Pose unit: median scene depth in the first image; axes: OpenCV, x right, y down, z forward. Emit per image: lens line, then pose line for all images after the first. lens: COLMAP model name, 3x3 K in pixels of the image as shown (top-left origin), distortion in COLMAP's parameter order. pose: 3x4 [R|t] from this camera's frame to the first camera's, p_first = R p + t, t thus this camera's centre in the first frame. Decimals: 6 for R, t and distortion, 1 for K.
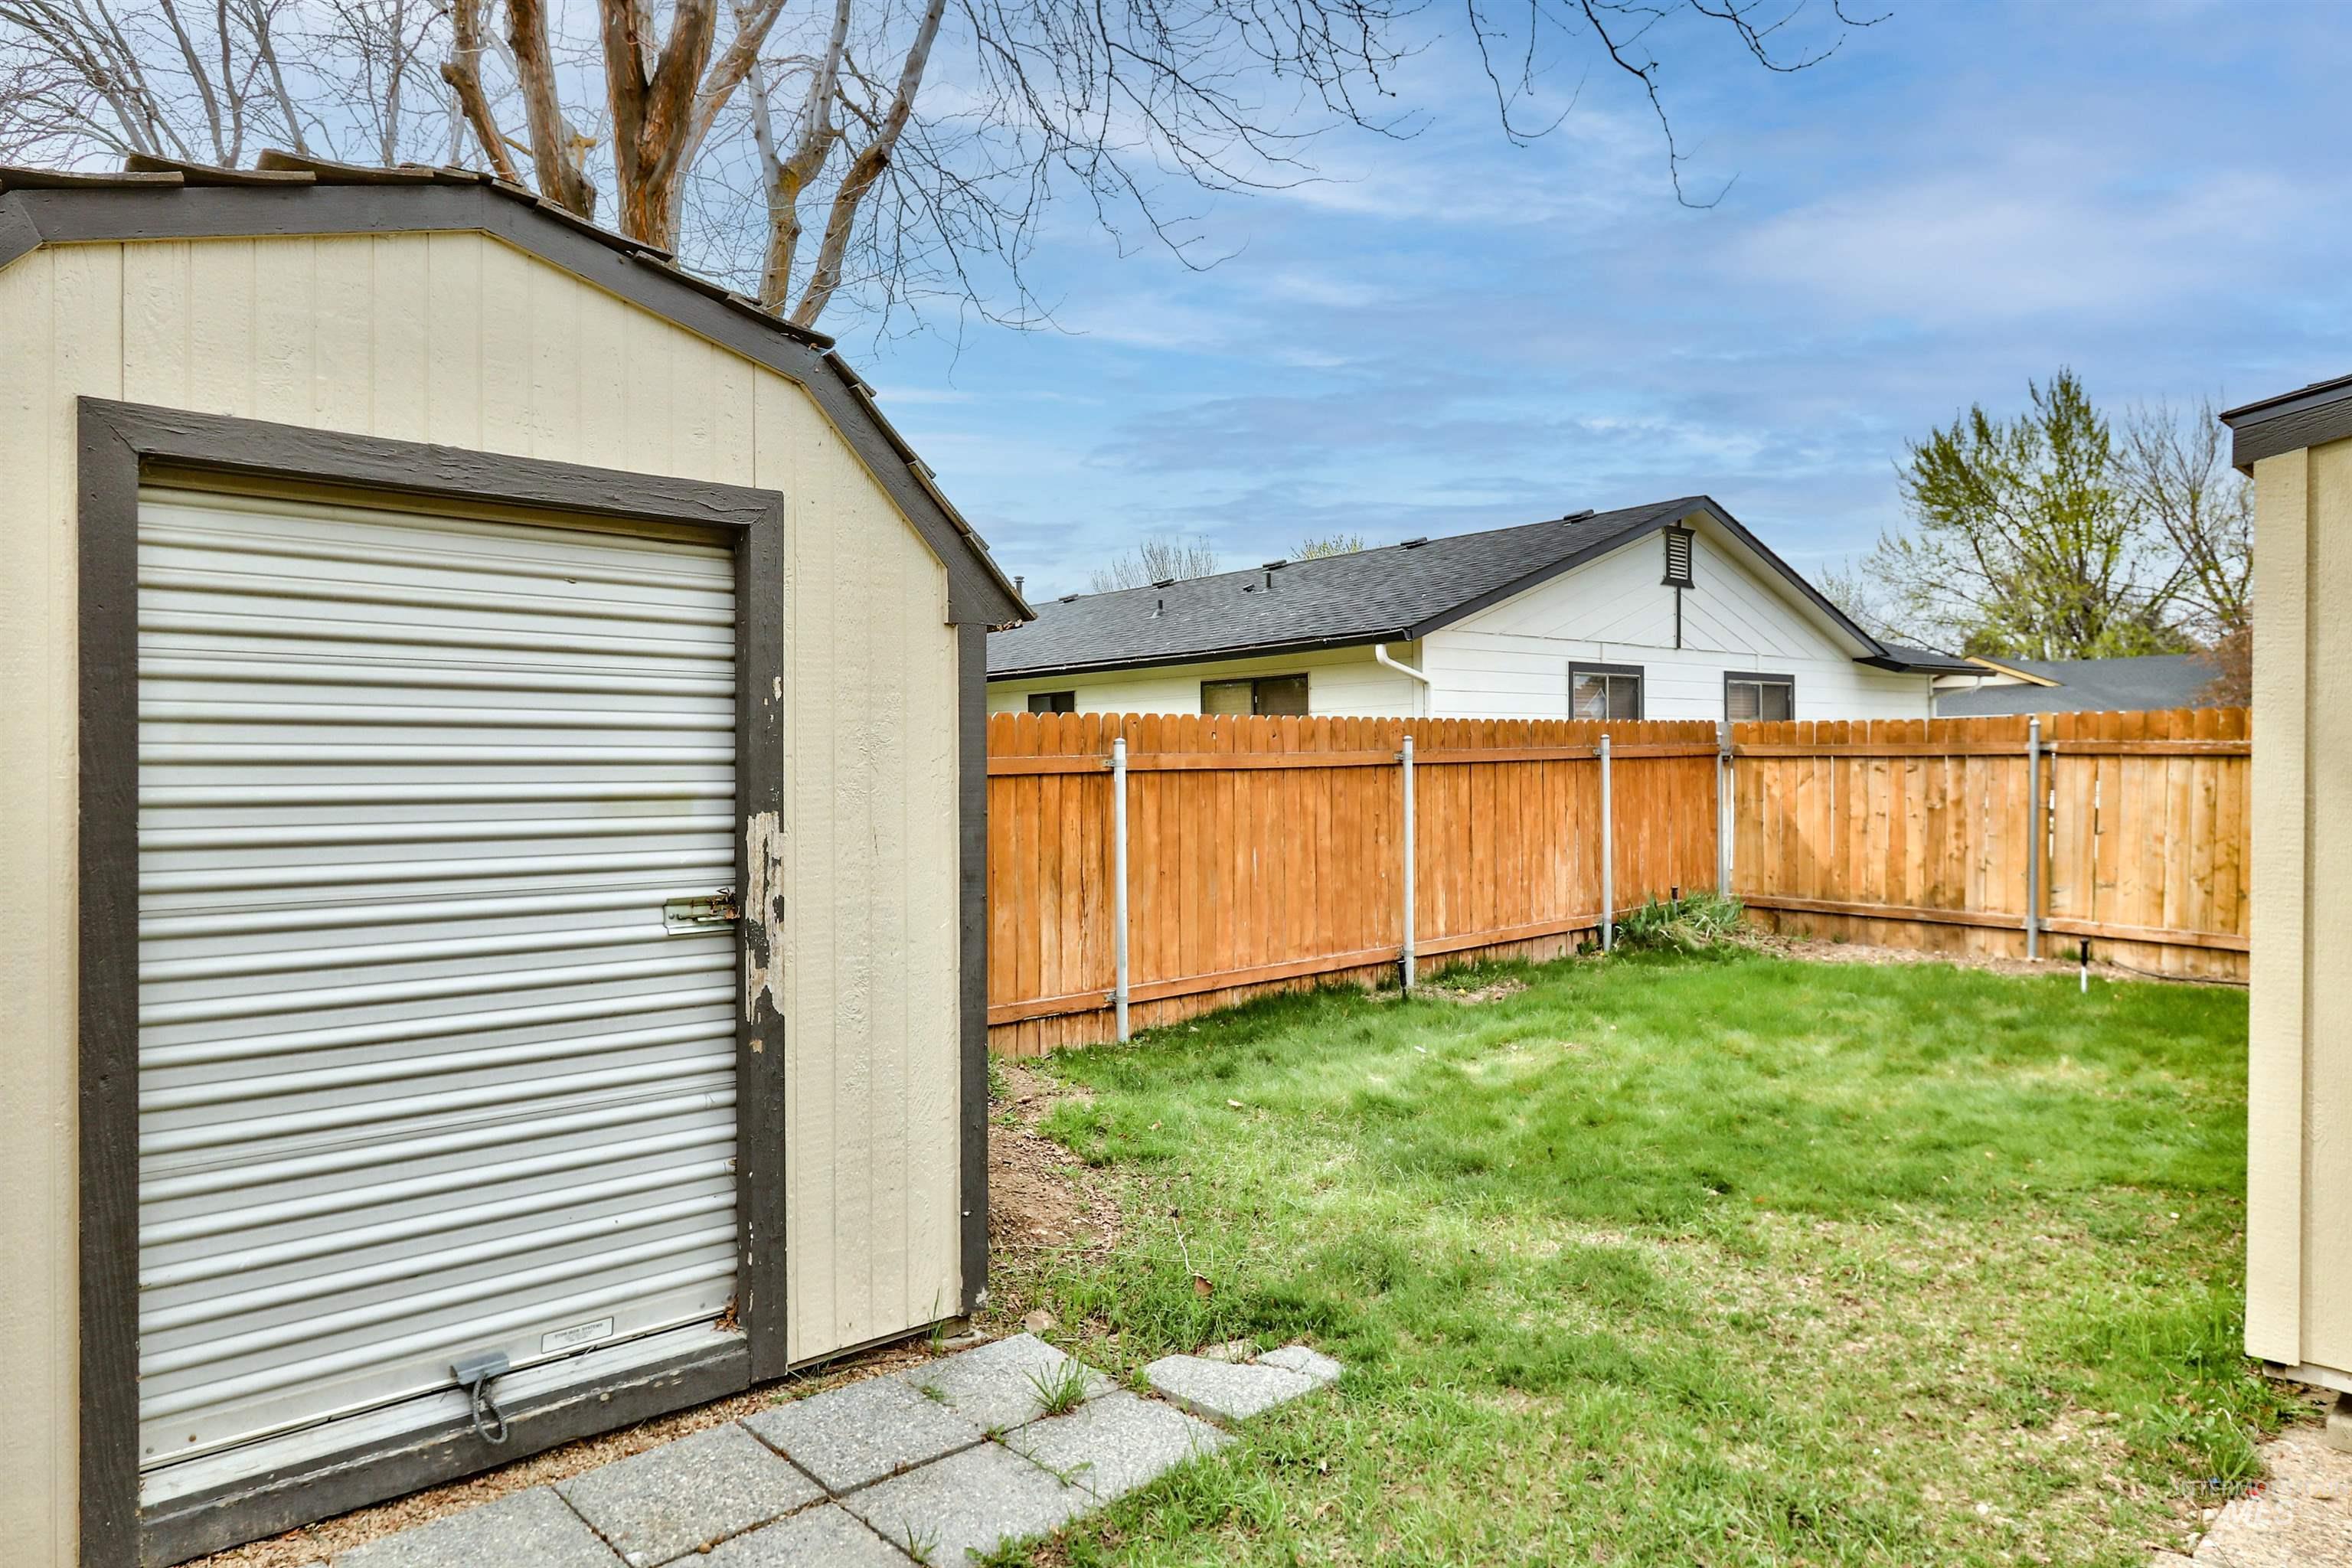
lens RADIAL K [[1461.5, 0, 1179.6], [0, 1461.5, 777.2], [0, 0, 1]] dist [-0.000827, -0.000994]
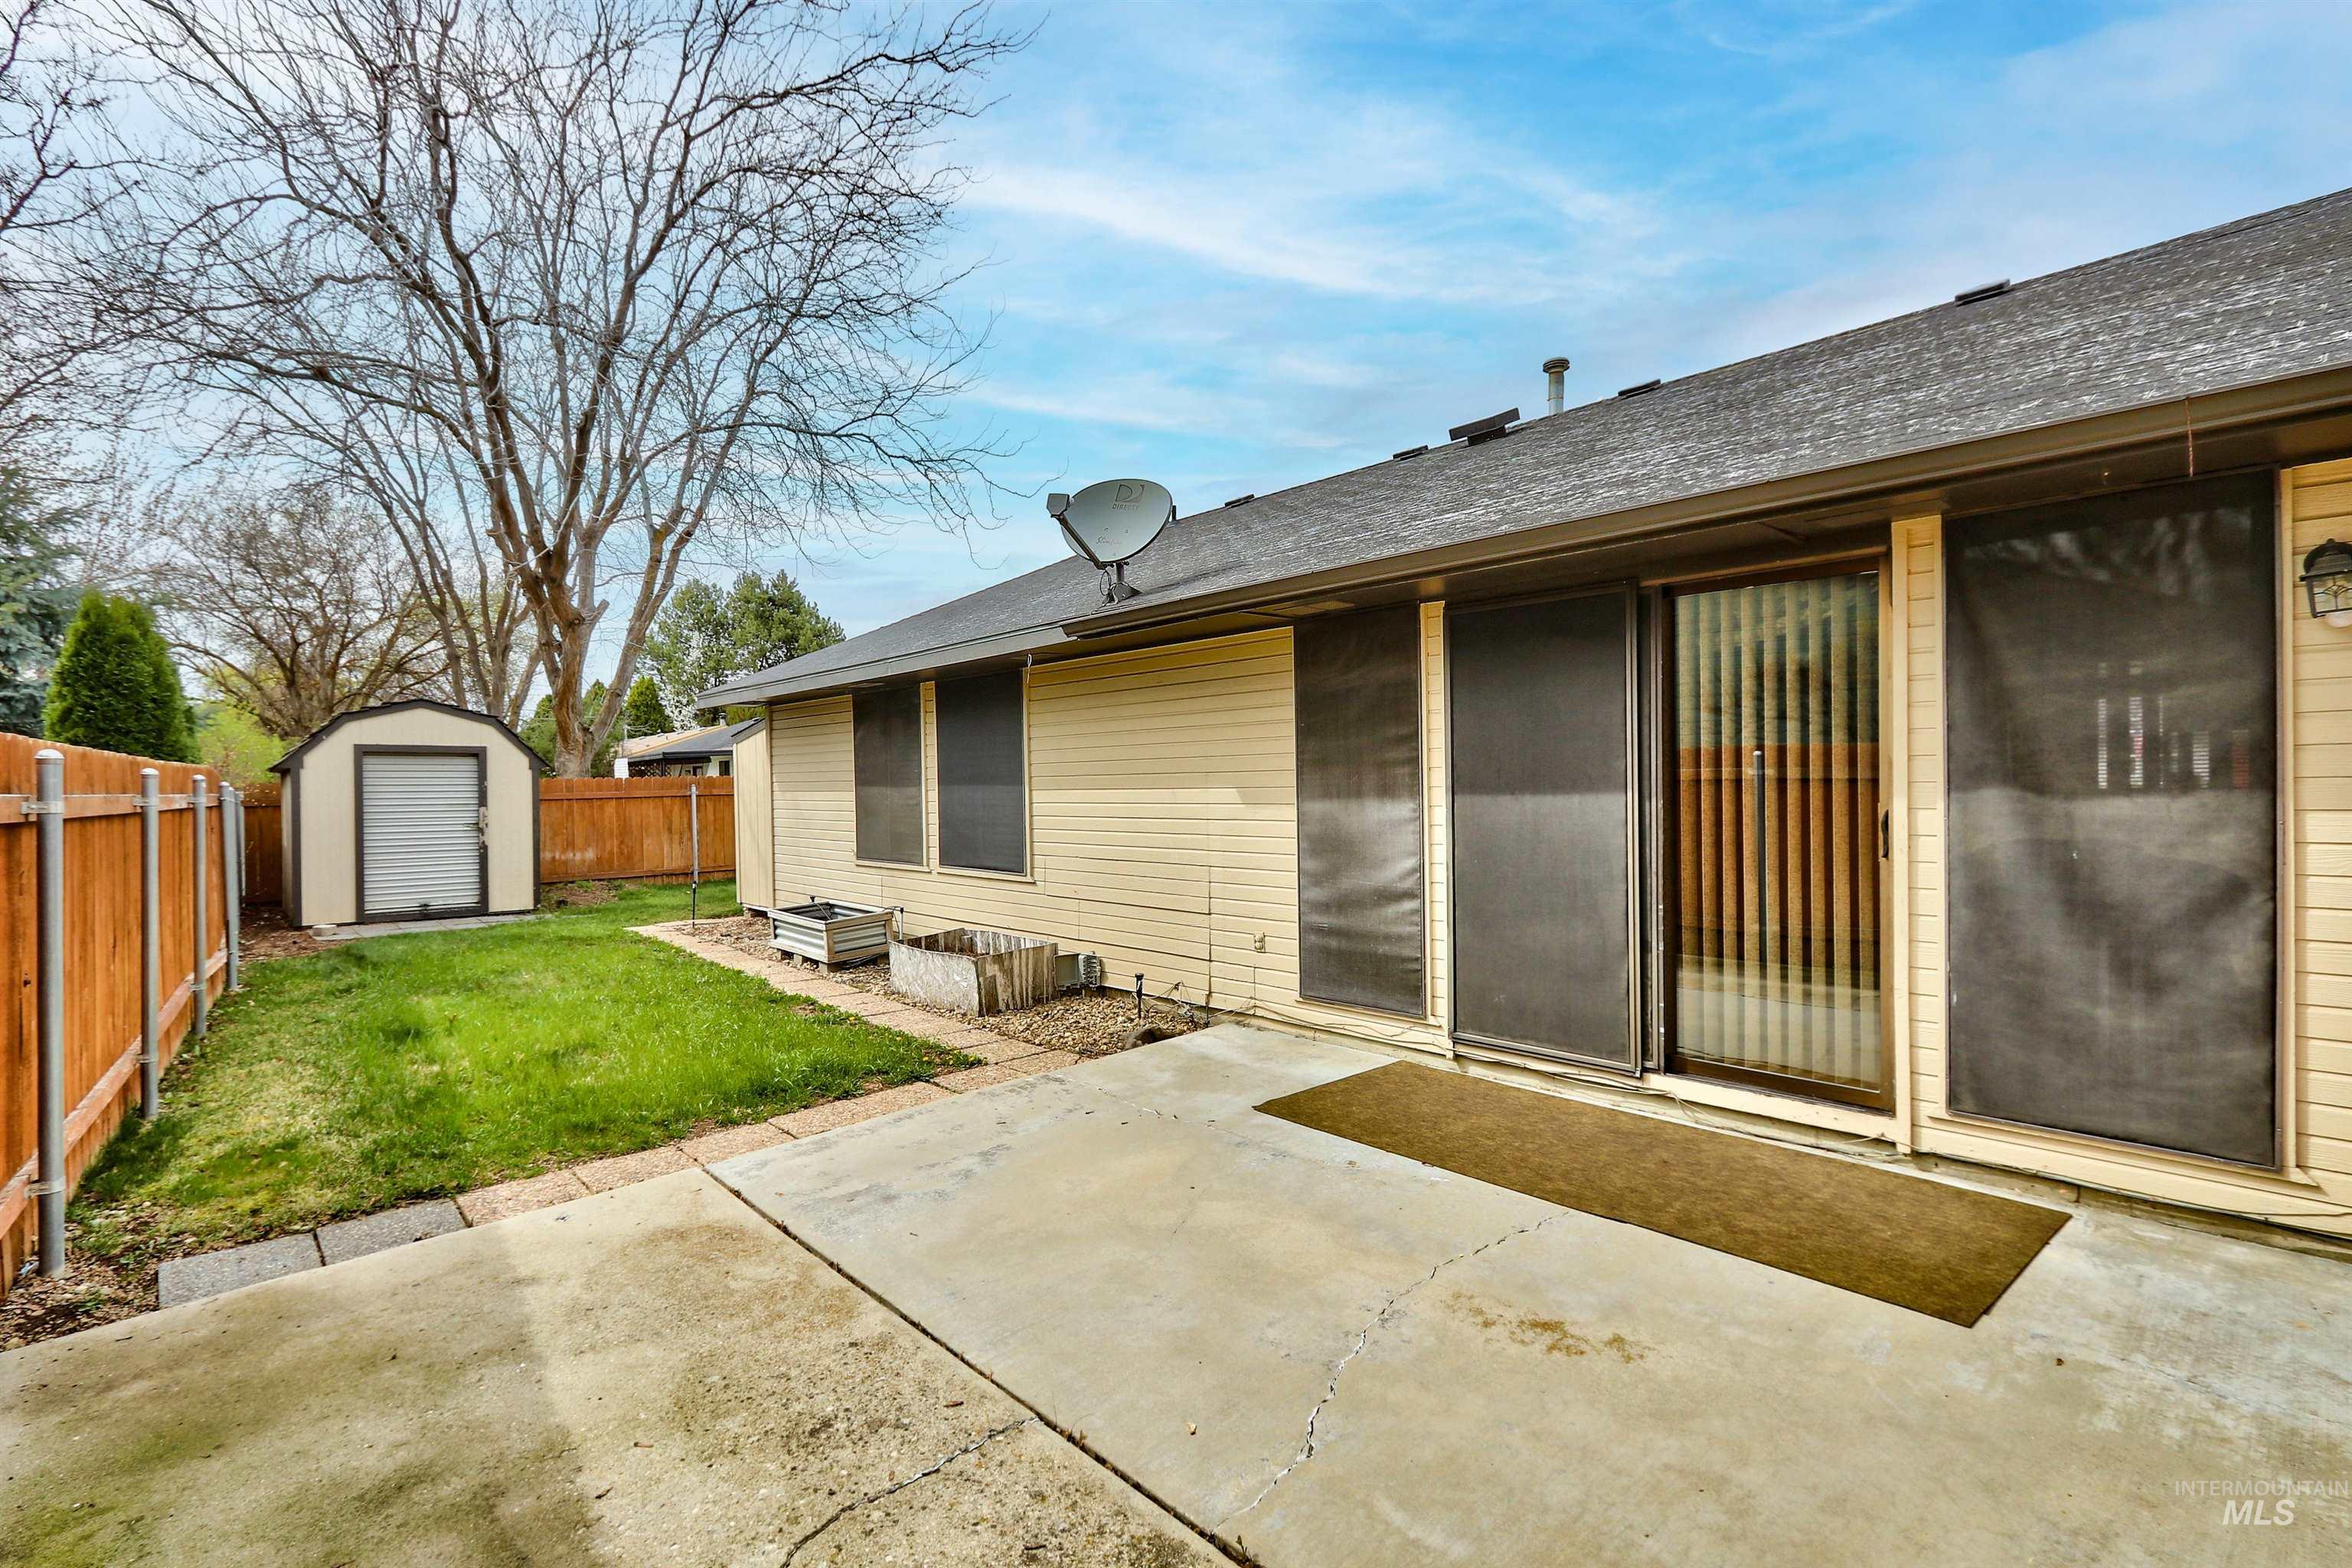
lens RADIAL K [[1103.0, 0, 1172.4], [0, 1103.0, 788.1], [0, 0, 1]] dist [-0.001891, -0.000138]
pose [[0.999947, -0.009260, -0.004516, 2.038502], [0.009258, 0.999957, -0.000367, -0.017786], [0.004519, 0.000326, 0.999990, -2.728193]]
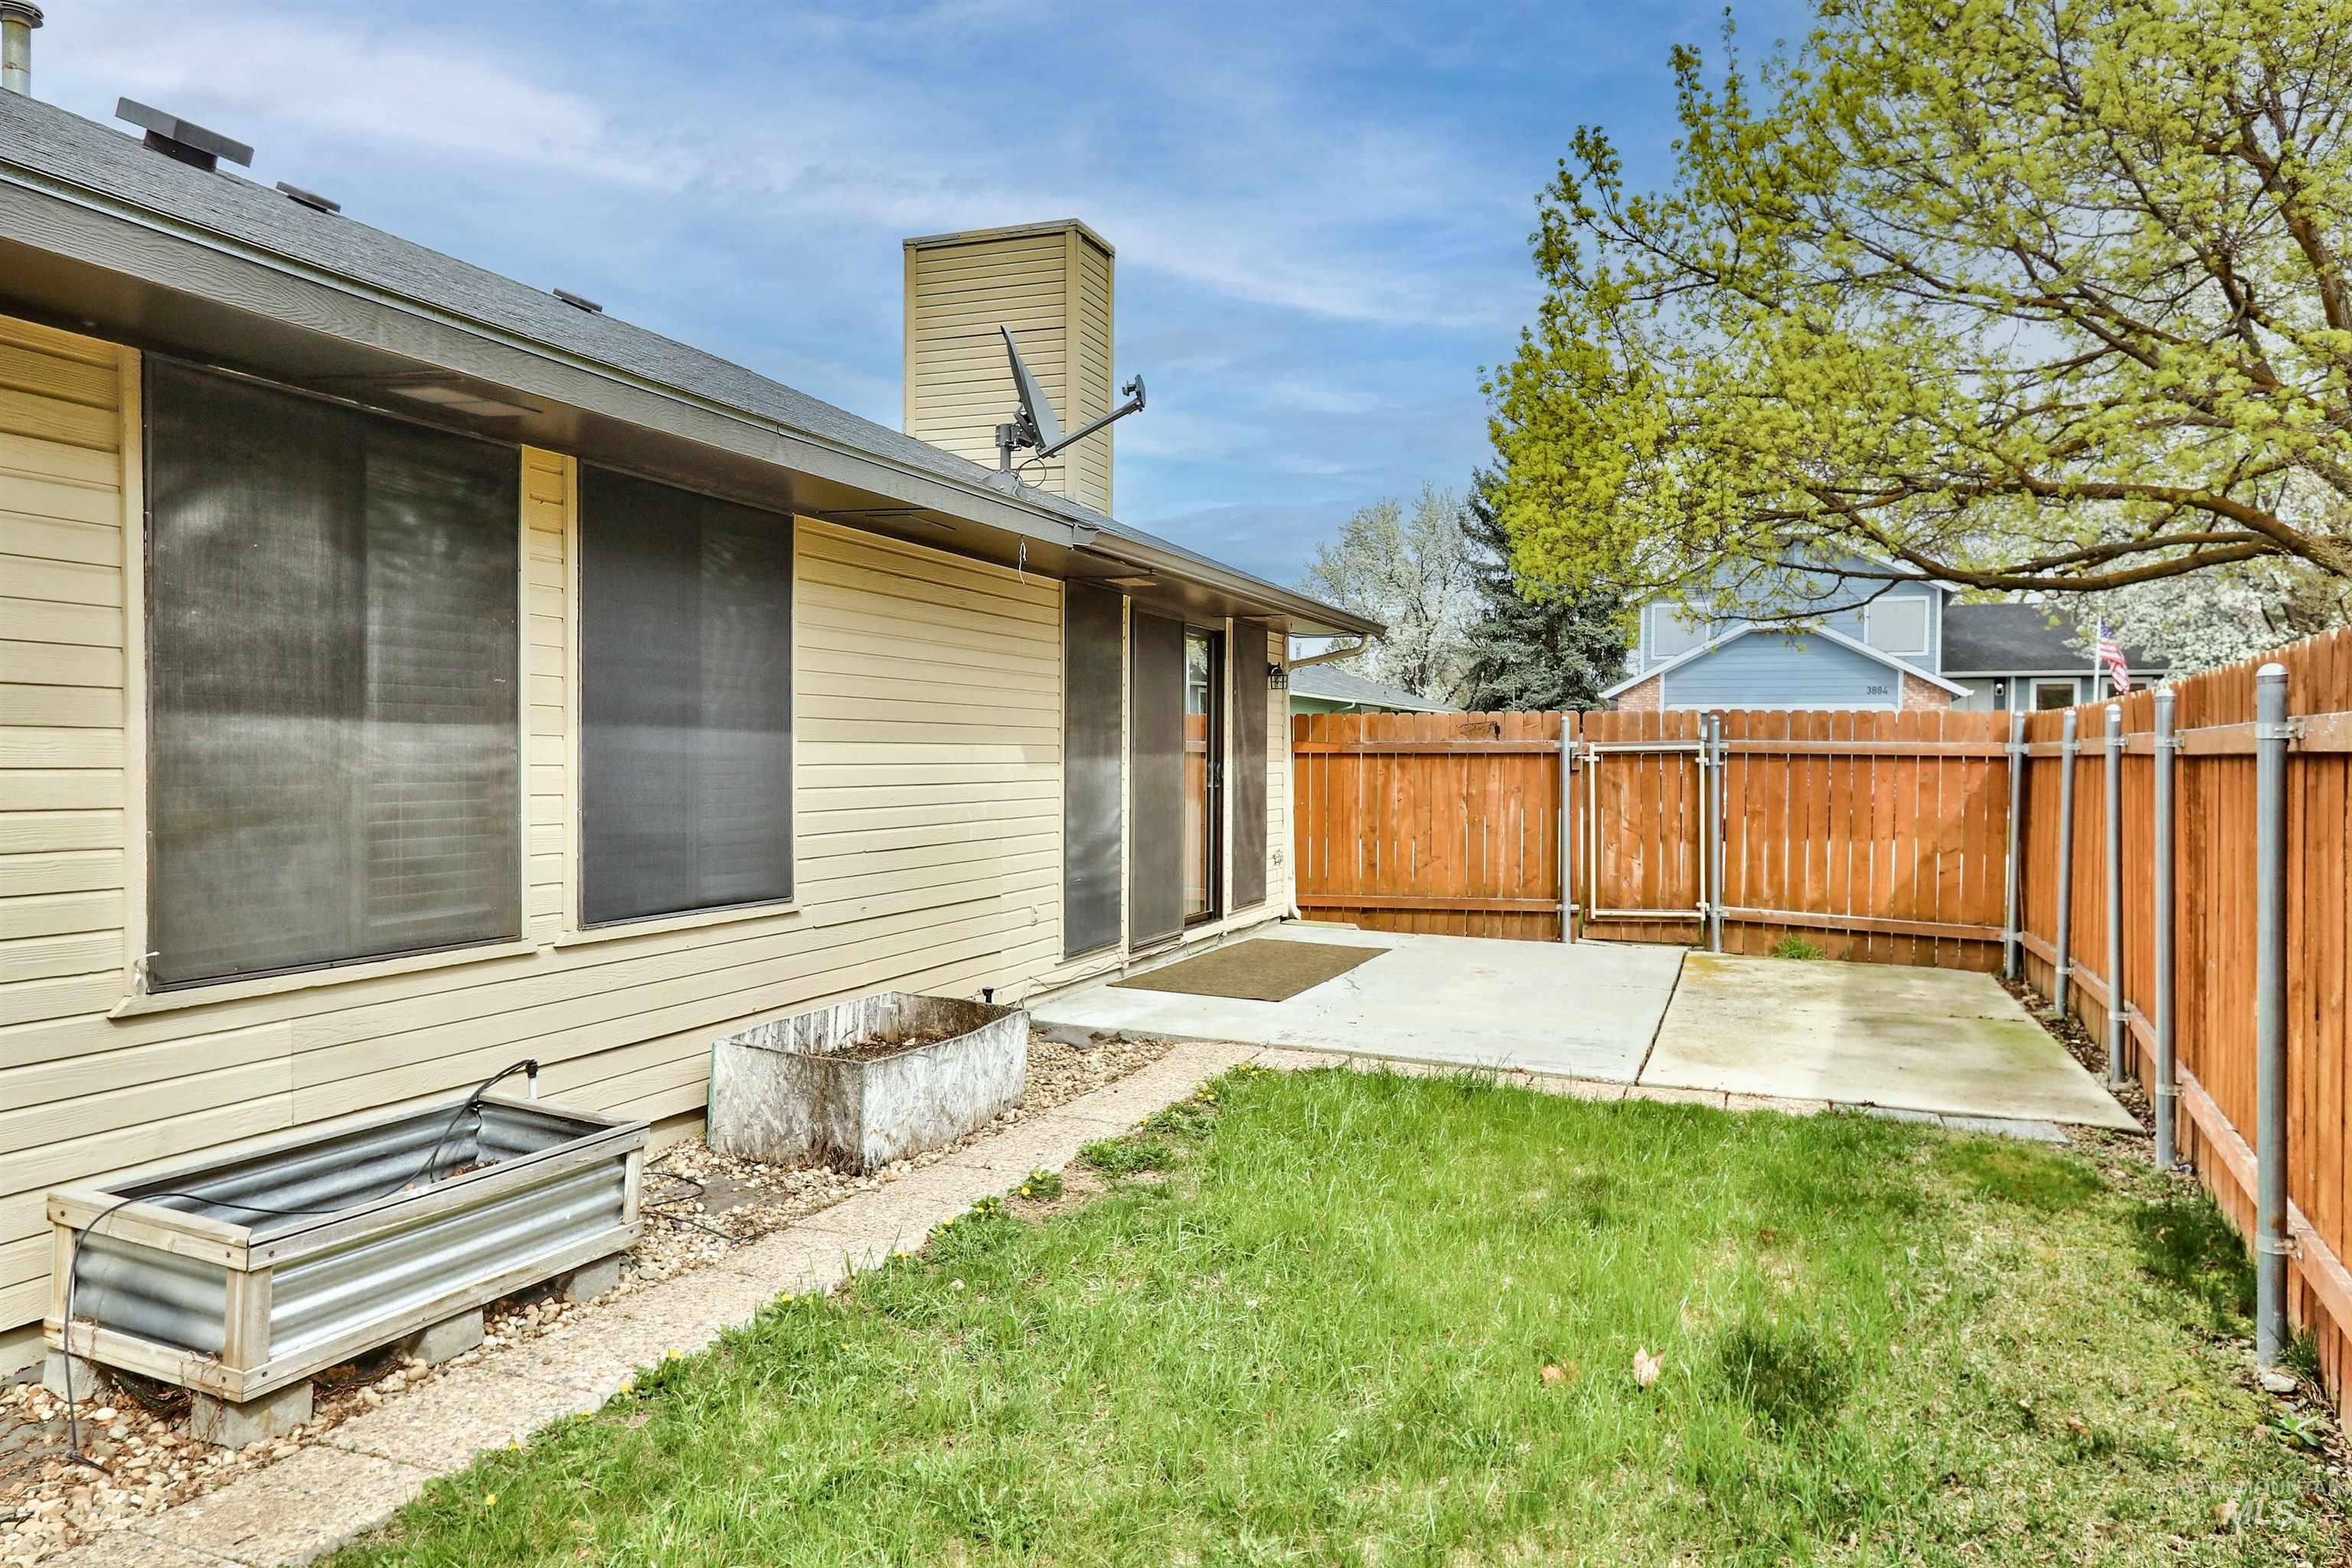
lens RADIAL K [[1646.0, 0, 1176.4], [0, 1646.0, 775.2], [0, 0, 1]] dist [0.001593, 0.000666]
pose [[-0.470134, -0.006816, 0.882569, -2.473250], [0.005401, 0.999929, 0.010600, 0.023249], [-0.882579, 0.009750, -0.470064, 3.102138]]
